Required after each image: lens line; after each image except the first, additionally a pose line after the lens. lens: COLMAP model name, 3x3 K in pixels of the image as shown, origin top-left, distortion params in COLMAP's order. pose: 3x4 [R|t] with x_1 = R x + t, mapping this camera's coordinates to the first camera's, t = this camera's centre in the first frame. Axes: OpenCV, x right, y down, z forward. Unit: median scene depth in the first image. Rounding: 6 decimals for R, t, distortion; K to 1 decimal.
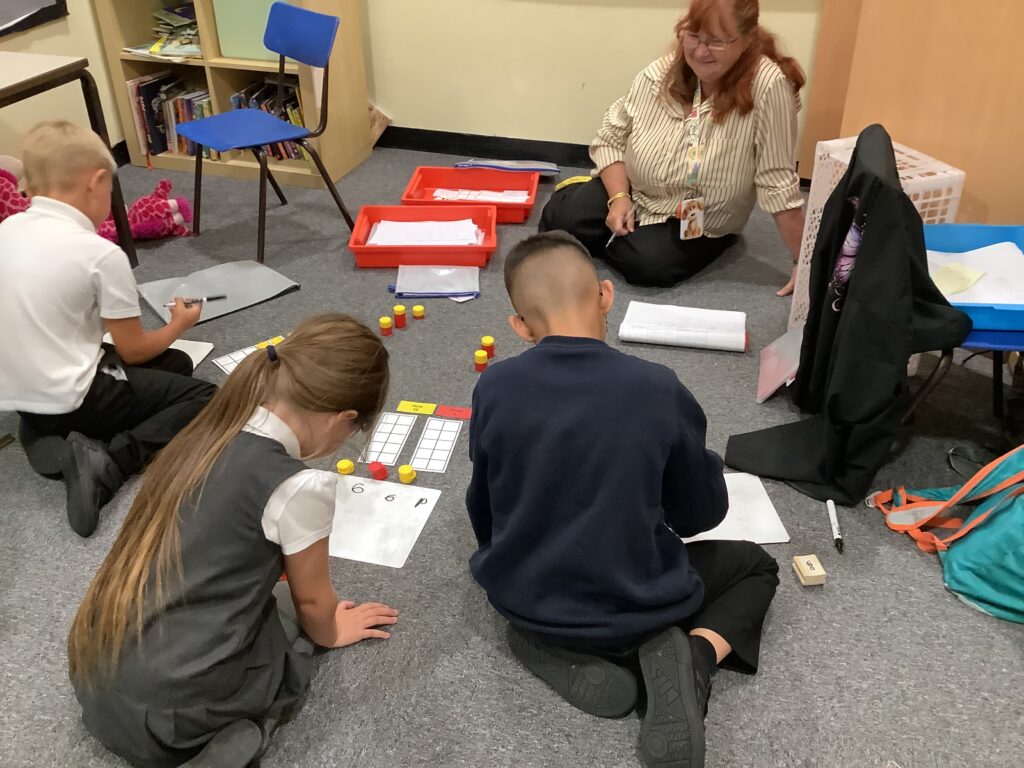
lens RADIAL K [[919.2, 0, 512.0], [0, 919.2, 384.0], [0, 0, 1]] dist [0.133842, -0.301970]
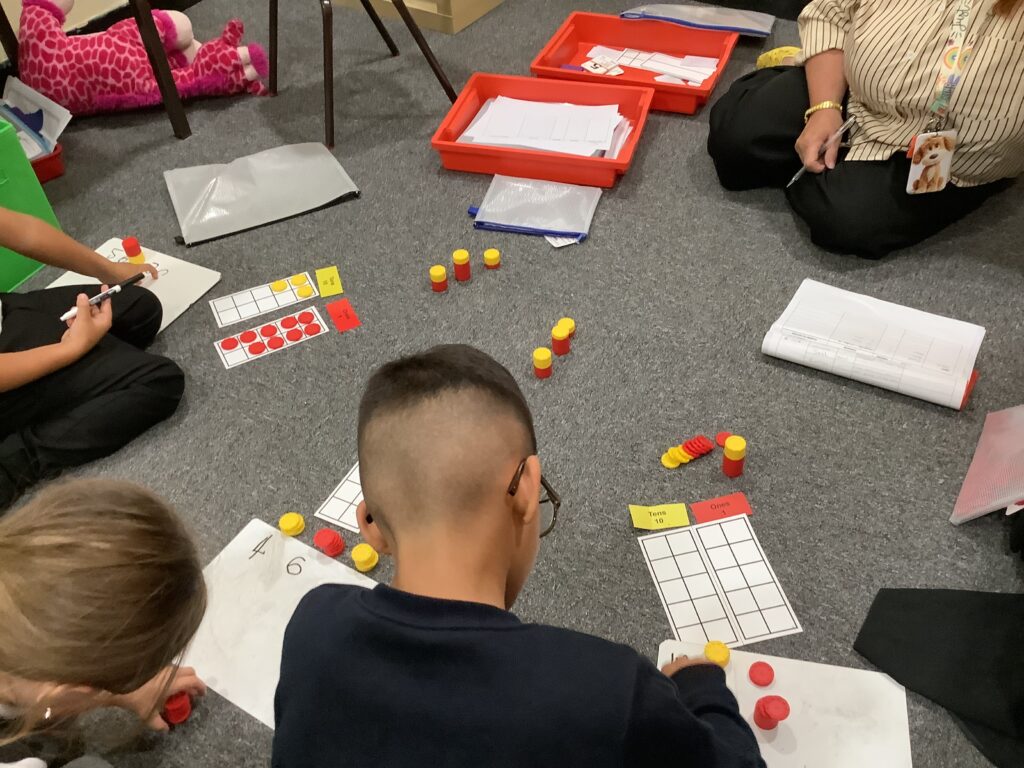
lens RADIAL K [[915.7, 0, 512.0], [0, 915.7, 384.0], [0, 0, 1]] dist [0.117432, -0.221895]
pose [[0.956070, 0.167621, -0.240486, 0.097051], [-0.110289, 0.965791, 0.234700, -0.145430], [0.271600, -0.197866, 0.941851, 0.292594]]
